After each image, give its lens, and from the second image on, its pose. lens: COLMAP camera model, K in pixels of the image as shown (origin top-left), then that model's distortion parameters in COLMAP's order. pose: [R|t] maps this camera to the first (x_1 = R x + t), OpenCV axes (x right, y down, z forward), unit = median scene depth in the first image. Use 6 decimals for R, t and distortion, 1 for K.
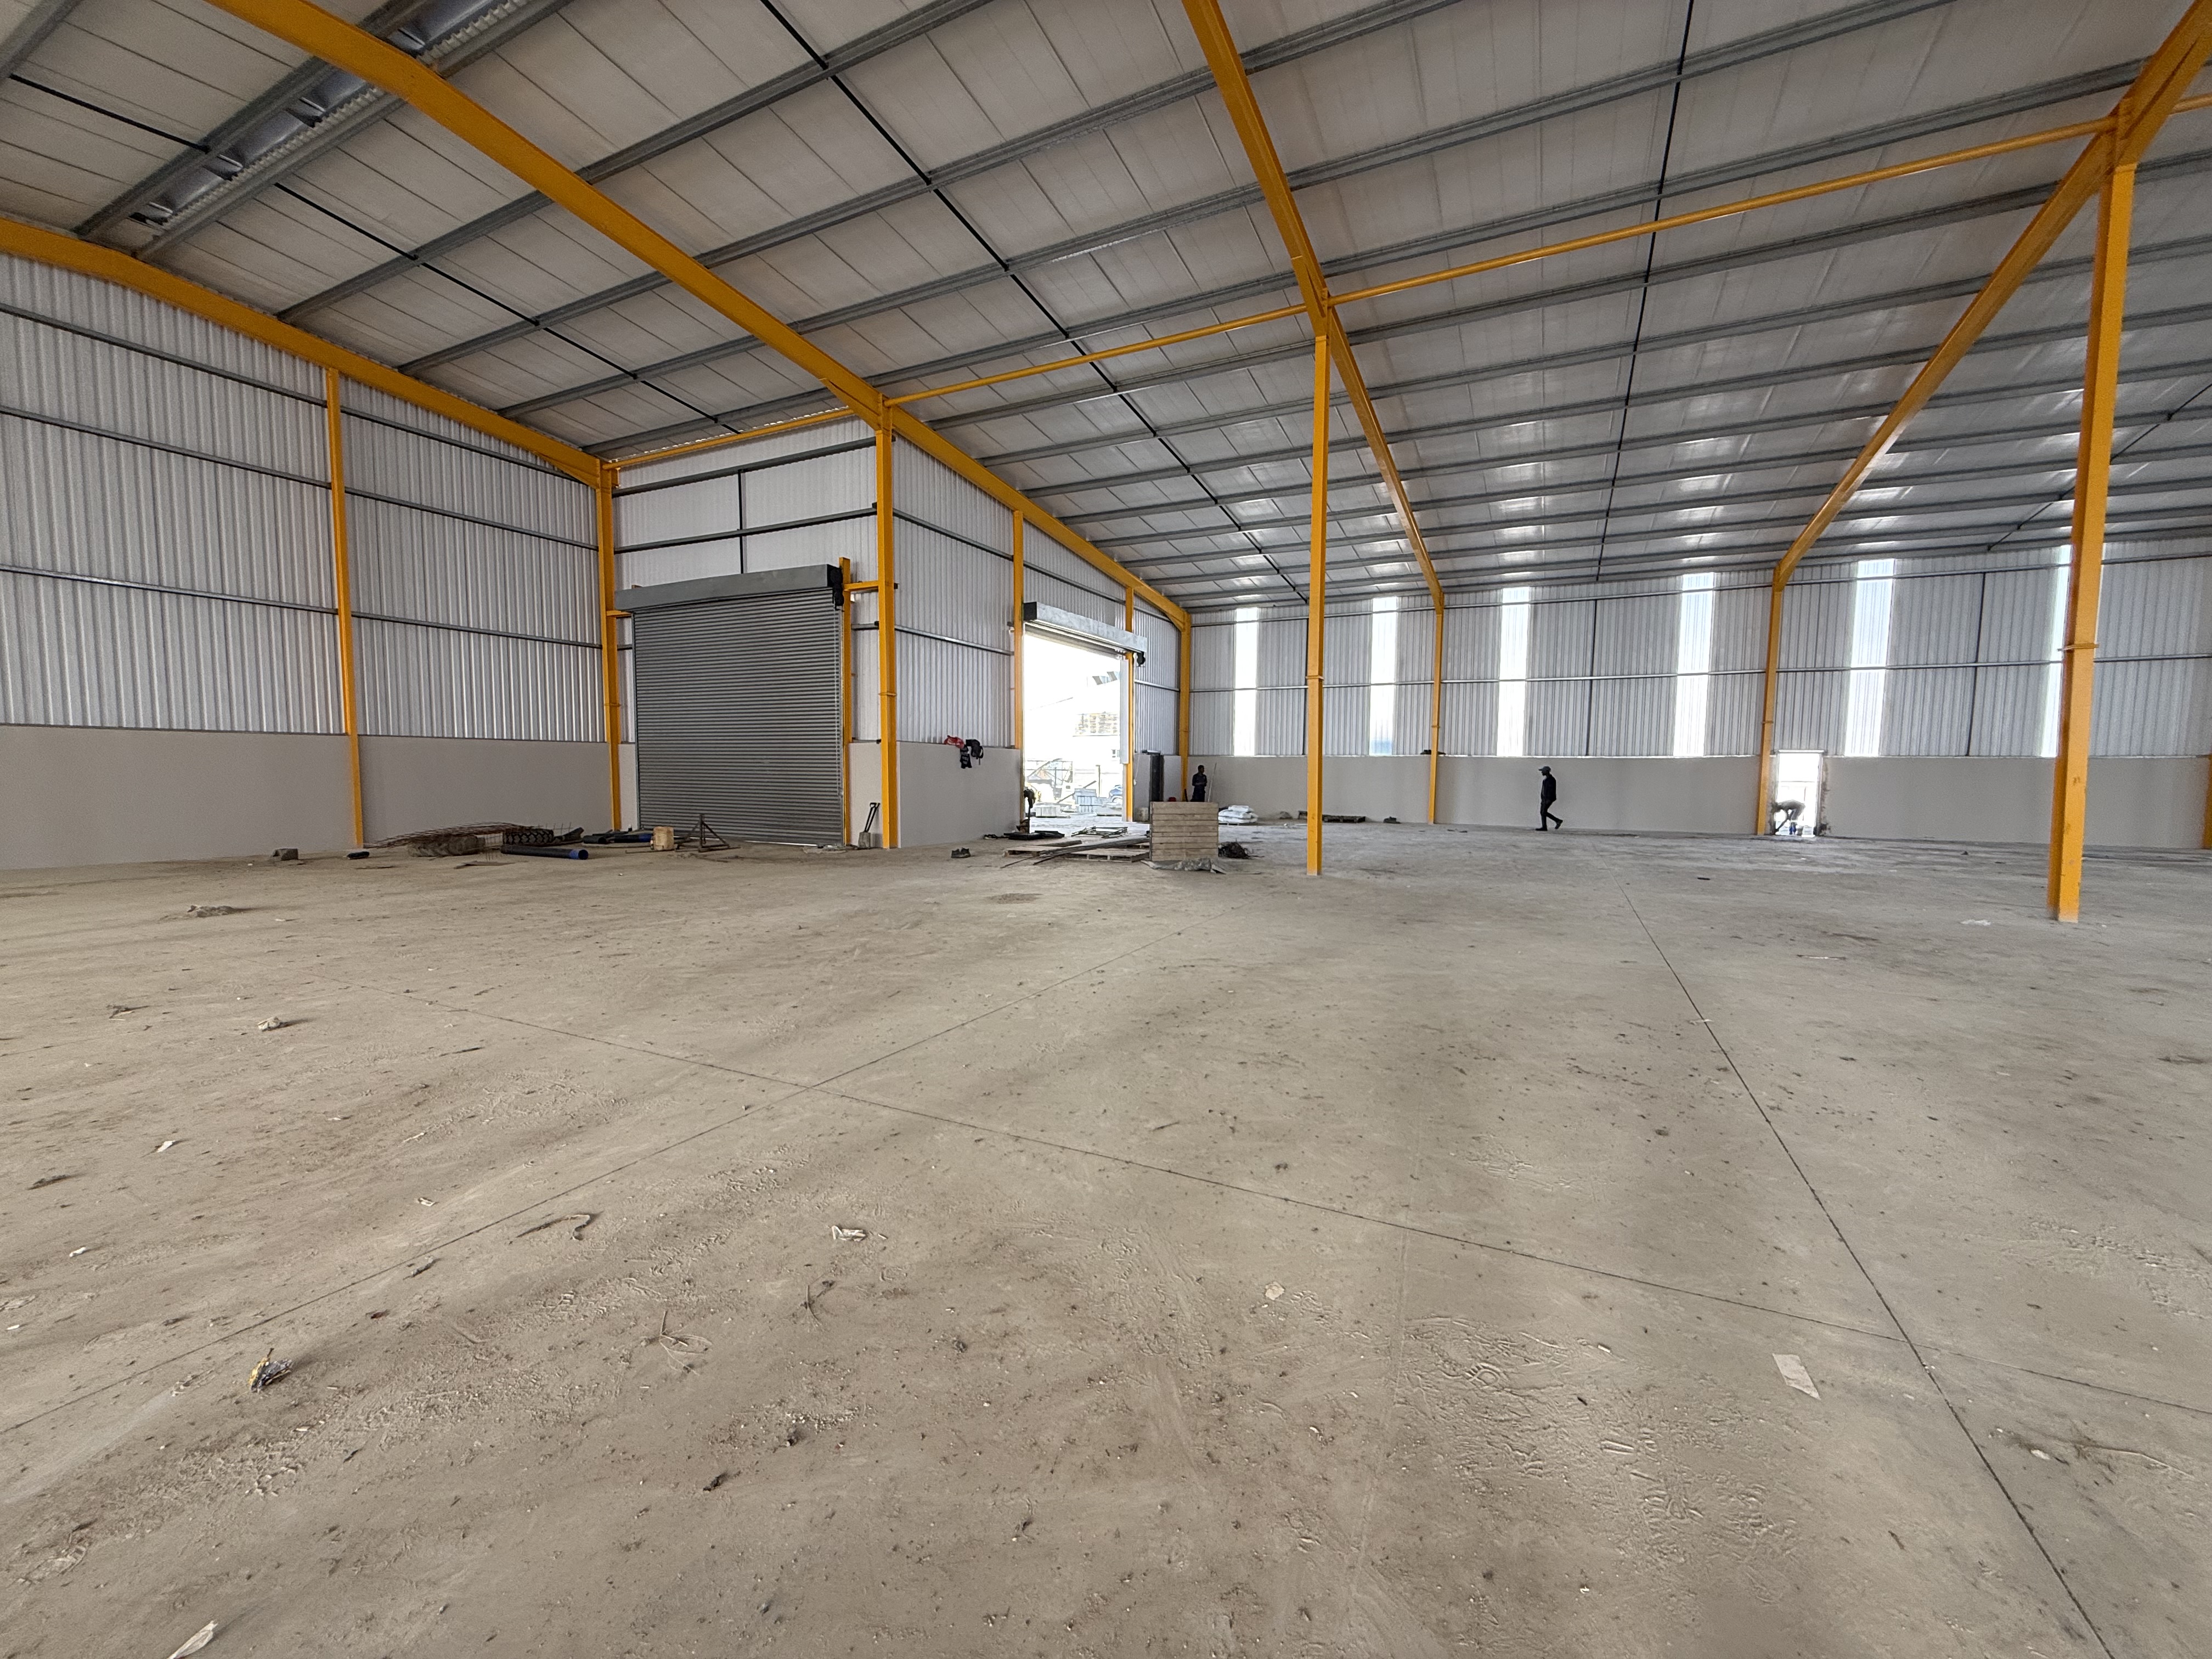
lens RADIAL K [[875.5, 0, 1106.0], [0, 875.5, 829.5], [0, 0, 1]] dist [-0.001327, -0.000204]
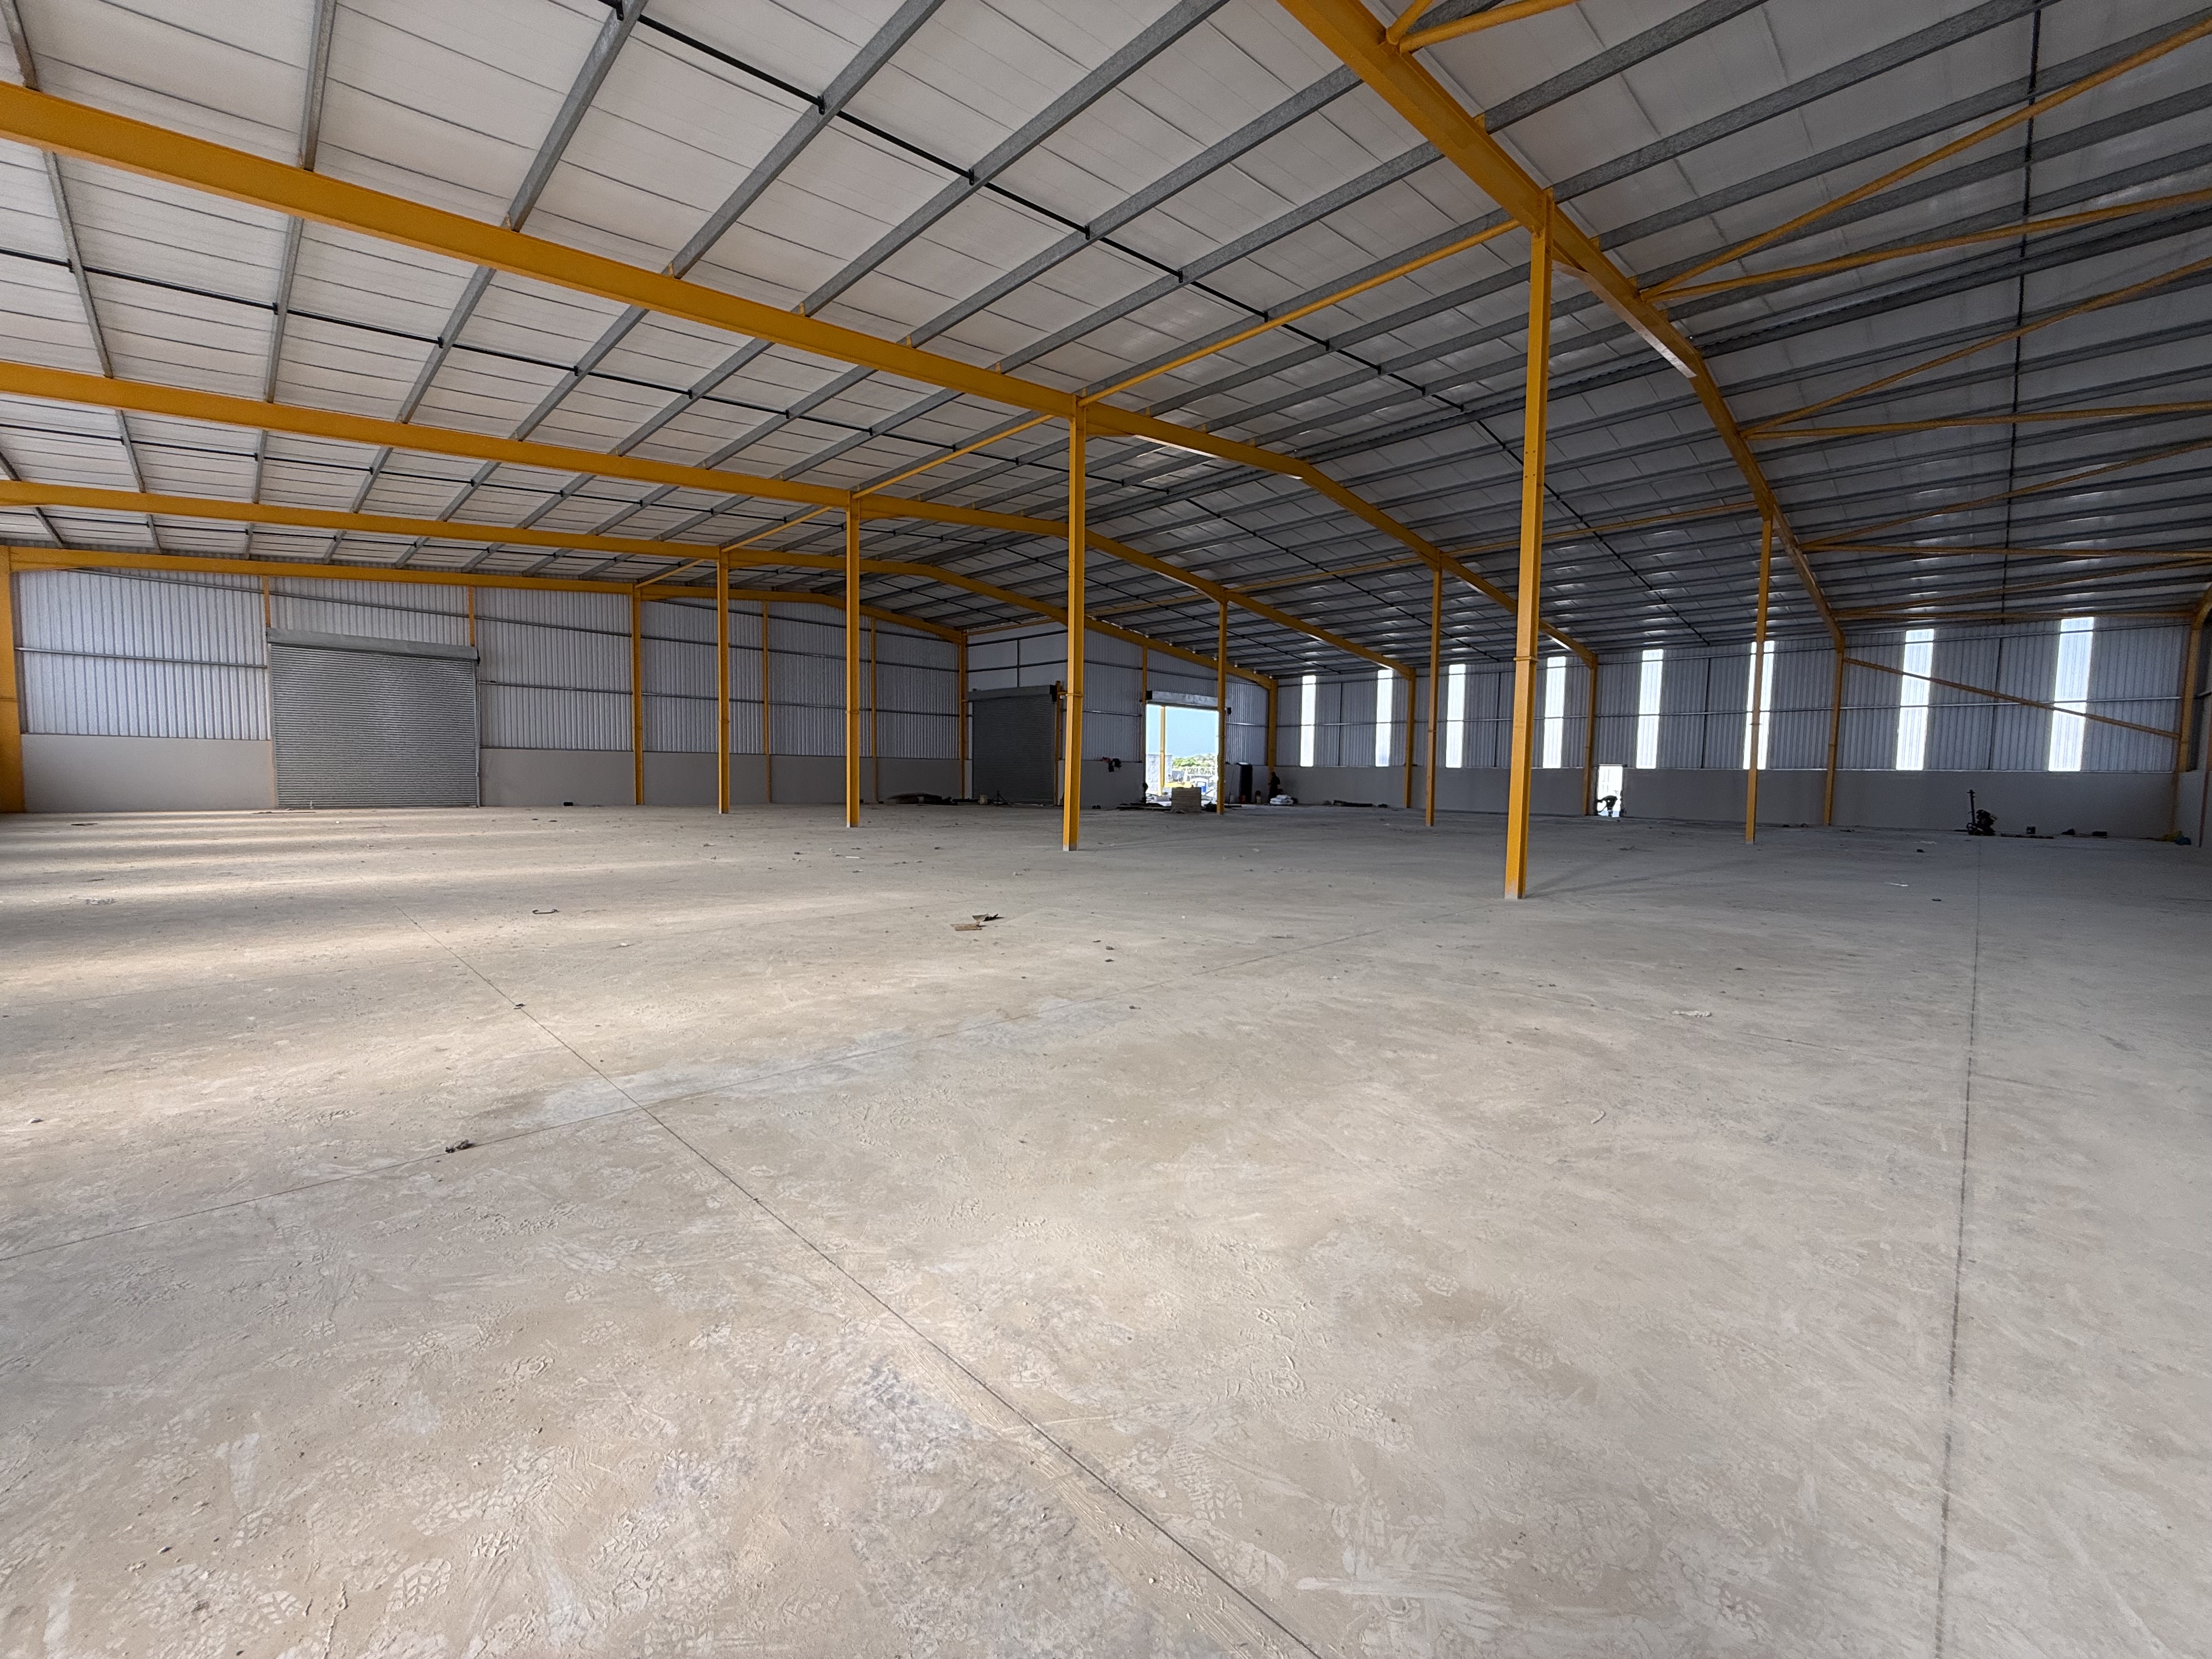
lens RADIAL K [[875.5, 0, 1106.0], [0, 875.5, 829.5], [0, 0, 1]] dist [-0.001327, -0.000204]
pose [[0.950076, 0.026858, -0.310860, 0.420037], [-0.029507, 0.999557, -0.003821, 0.066920], [0.310620, 0.012803, 0.950448, -0.877628]]
